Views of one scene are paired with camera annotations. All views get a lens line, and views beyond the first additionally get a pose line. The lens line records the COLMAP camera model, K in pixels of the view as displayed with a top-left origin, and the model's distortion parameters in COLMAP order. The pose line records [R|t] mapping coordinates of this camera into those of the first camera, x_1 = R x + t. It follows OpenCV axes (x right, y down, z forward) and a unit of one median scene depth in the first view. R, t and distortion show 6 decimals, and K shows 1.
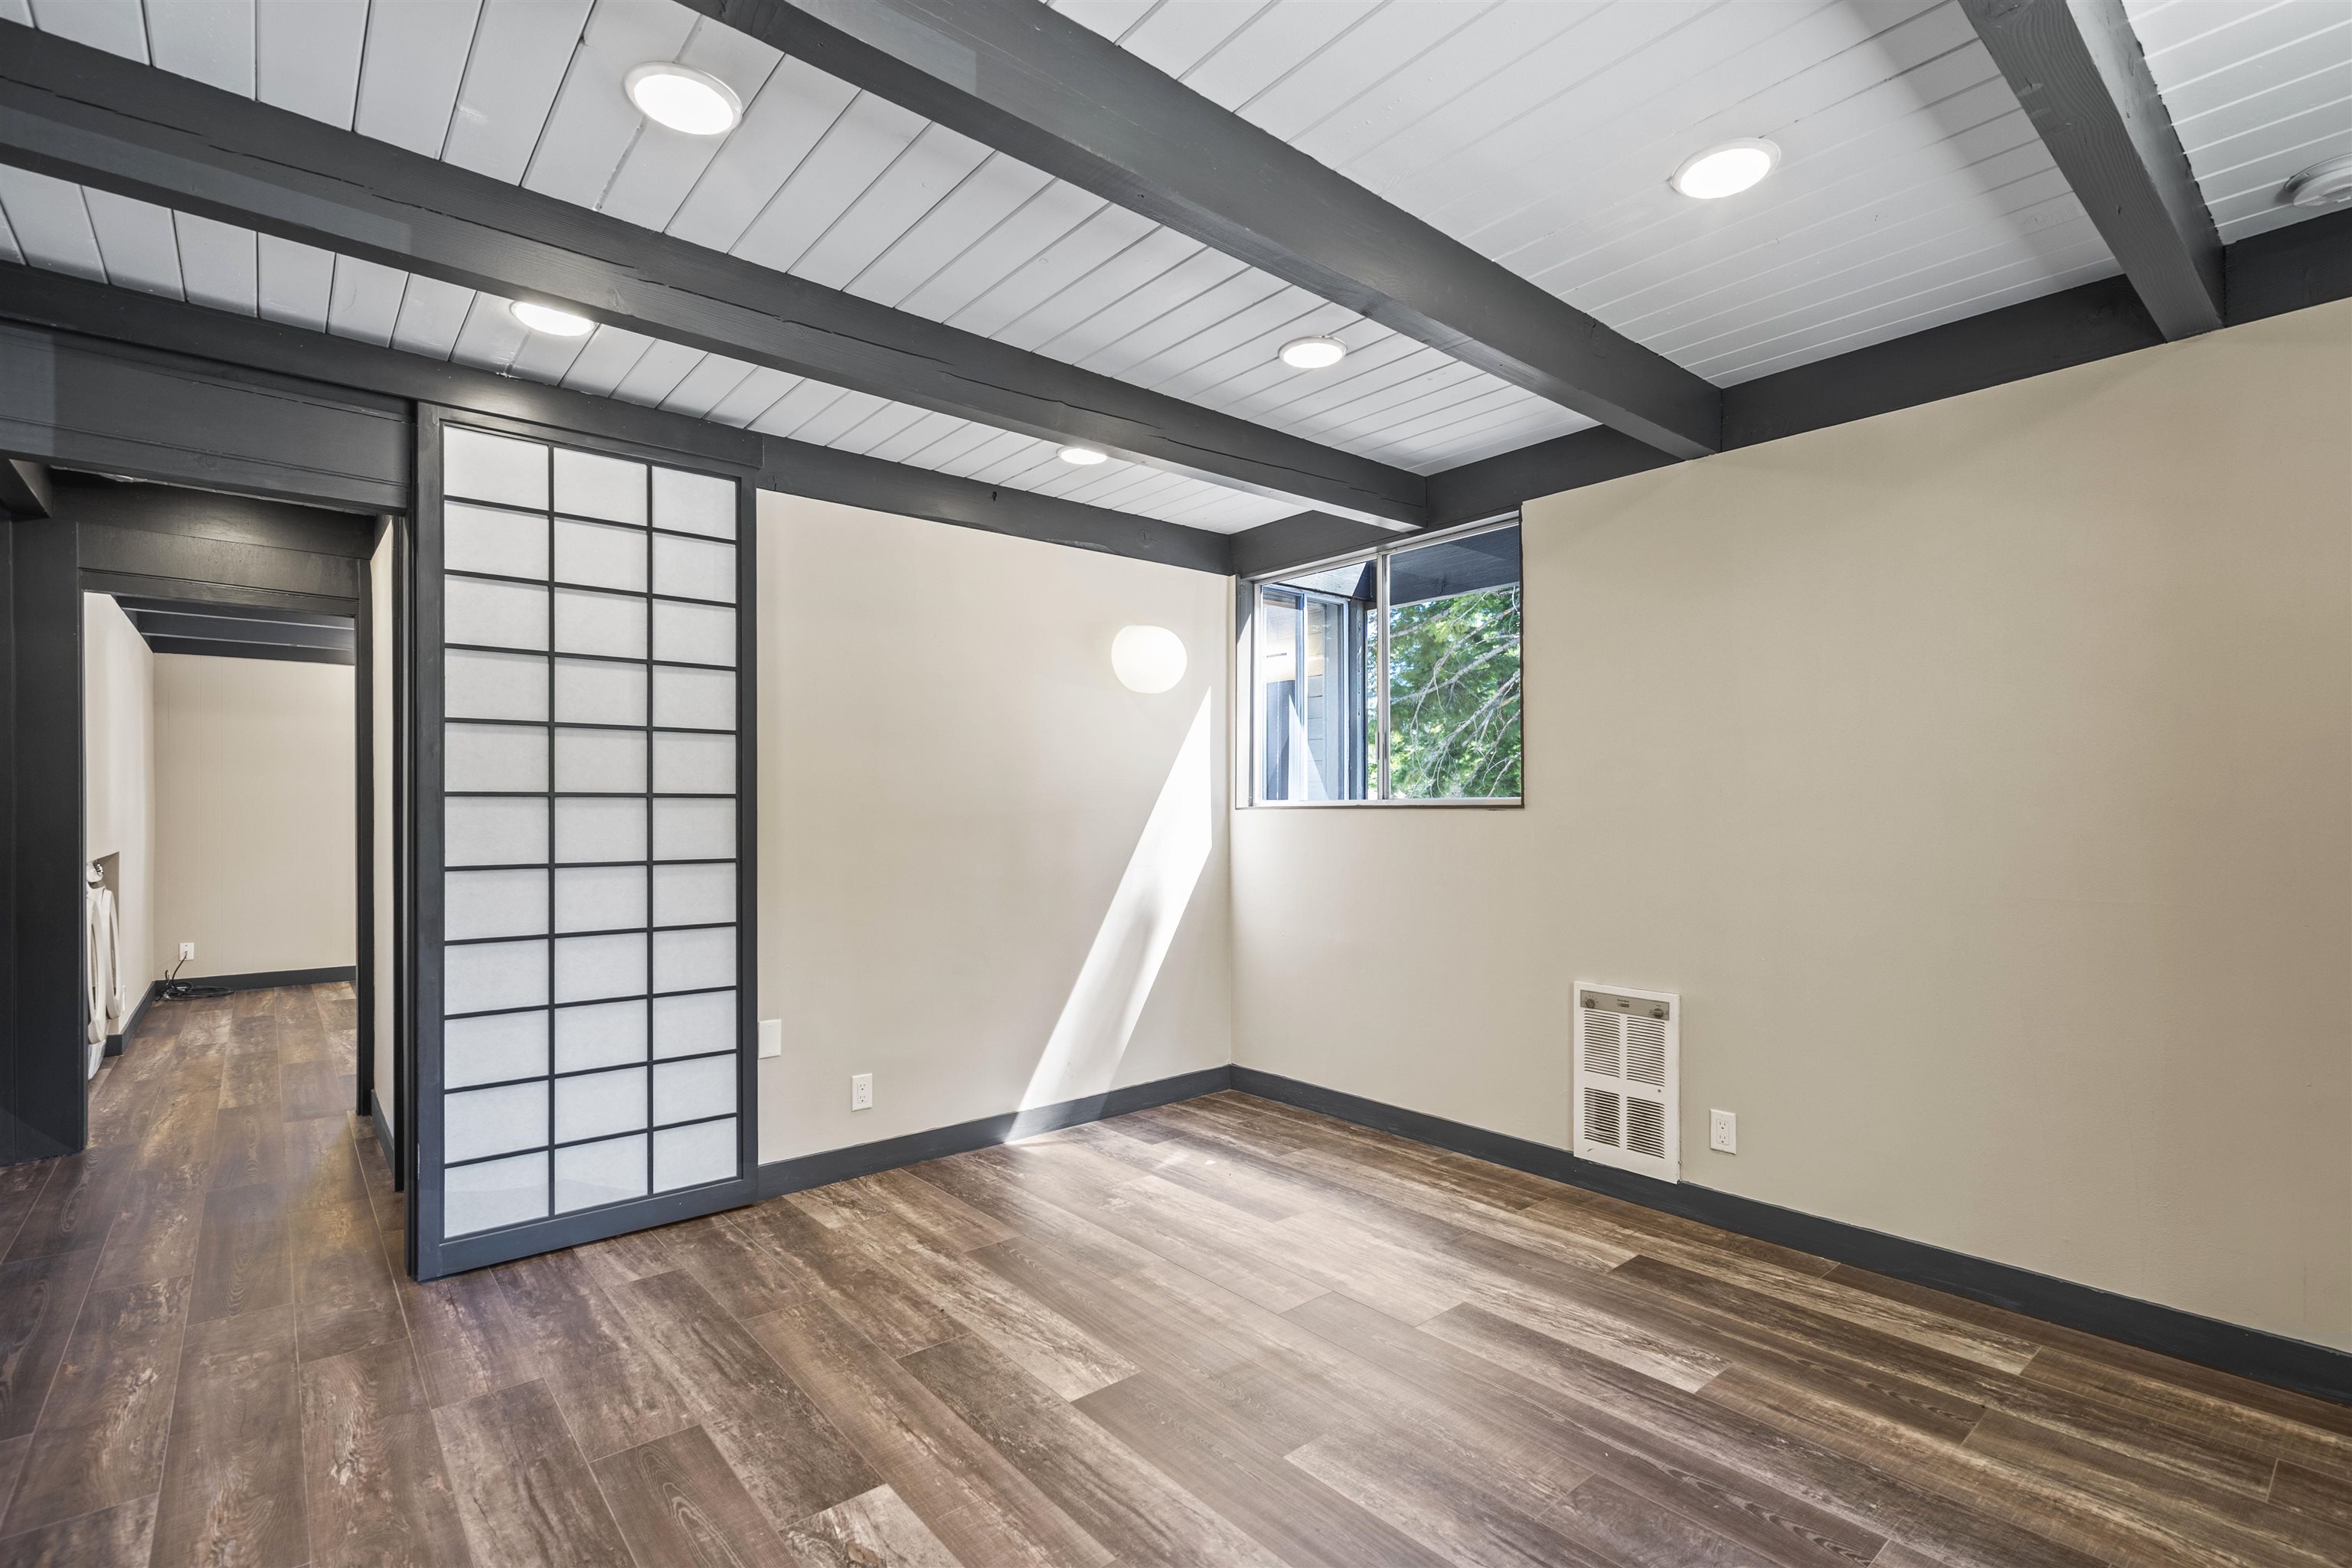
lens RADIAL K [[1078.2, 0, 1181.3], [0, 1078.2, 828.5], [0, 0, 1]] dist [0.001008, -0.000366]
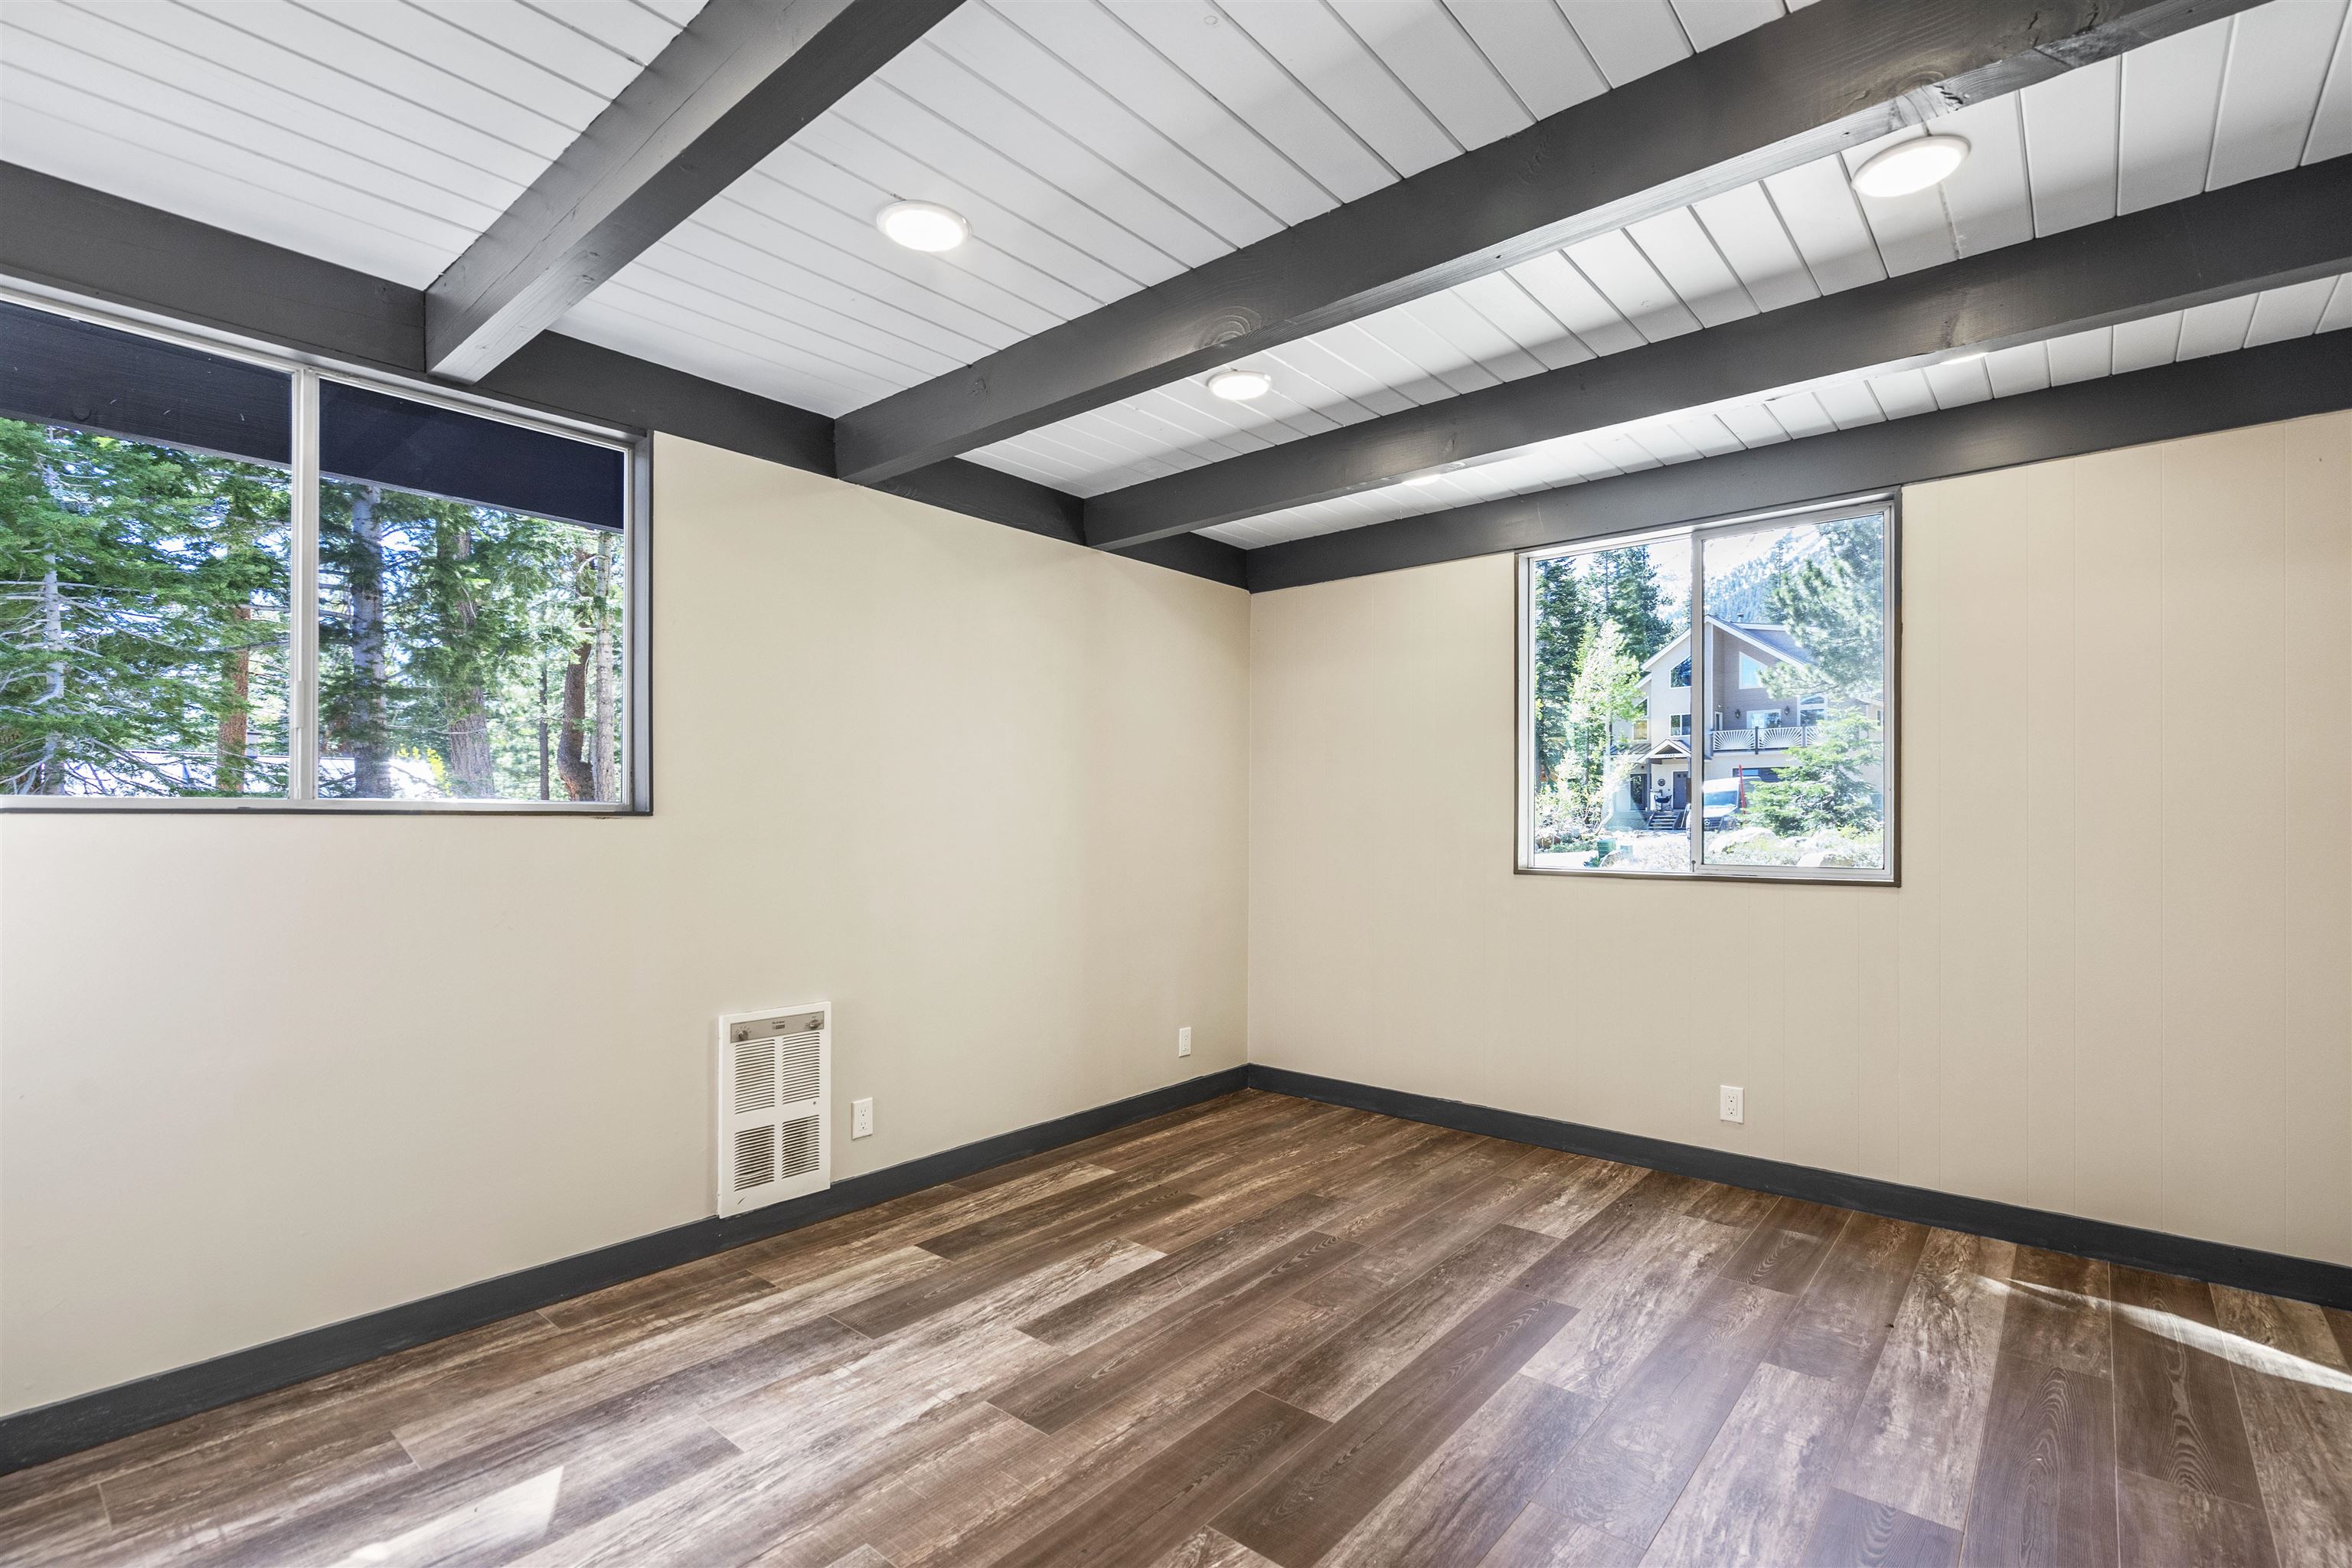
lens RADIAL K [[1078.2, 0, 1181.3], [0, 1078.2, 828.5], [0, 0, 1]] dist [0.001008, -0.000366]
pose [[-0.163328, -0.005176, 0.986558, -0.618702], [0.013531, 0.999880, 0.007486, -0.012301], [-0.986479, 0.014572, -0.163238, 0.869416]]
